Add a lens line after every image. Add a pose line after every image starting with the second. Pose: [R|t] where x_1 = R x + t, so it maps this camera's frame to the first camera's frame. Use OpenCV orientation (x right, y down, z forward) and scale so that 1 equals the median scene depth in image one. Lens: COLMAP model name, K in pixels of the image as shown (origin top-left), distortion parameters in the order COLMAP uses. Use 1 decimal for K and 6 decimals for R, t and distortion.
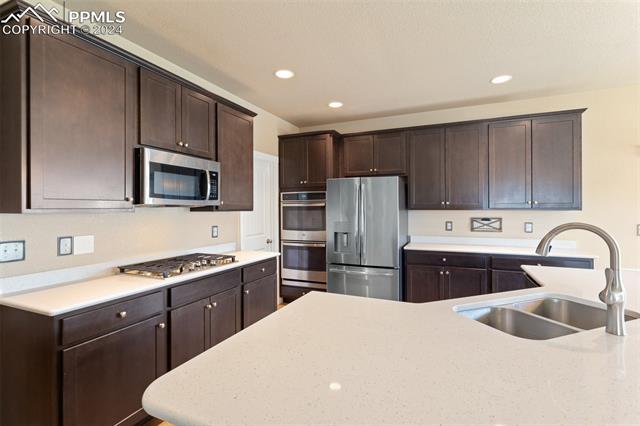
lens RADIAL K [[301.7, 0, 322.6], [0, 301.7, 207.3], [0, 0, 1]] dist [-0.004413, 0.002511]
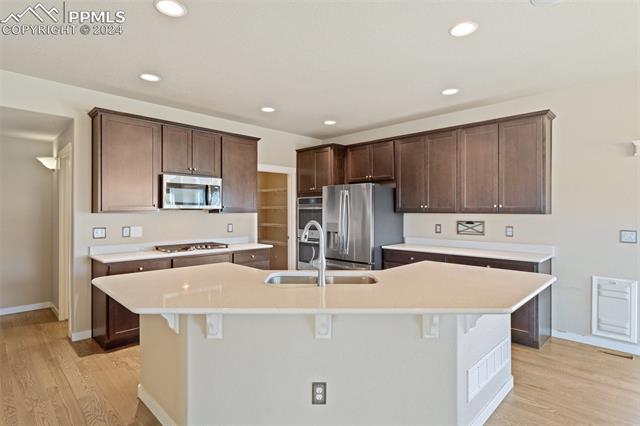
lens RADIAL K [[326.0, 0, 318.4], [0, 326.0, 211.9], [0, 0, 1]] dist [-0.004691, 0.000222]
pose [[0.935448, 0.004622, -0.353435, 0.459964], [-0.002299, 0.999973, 0.006990, -0.002493], [0.353458, -0.005726, 0.935433, -0.203947]]
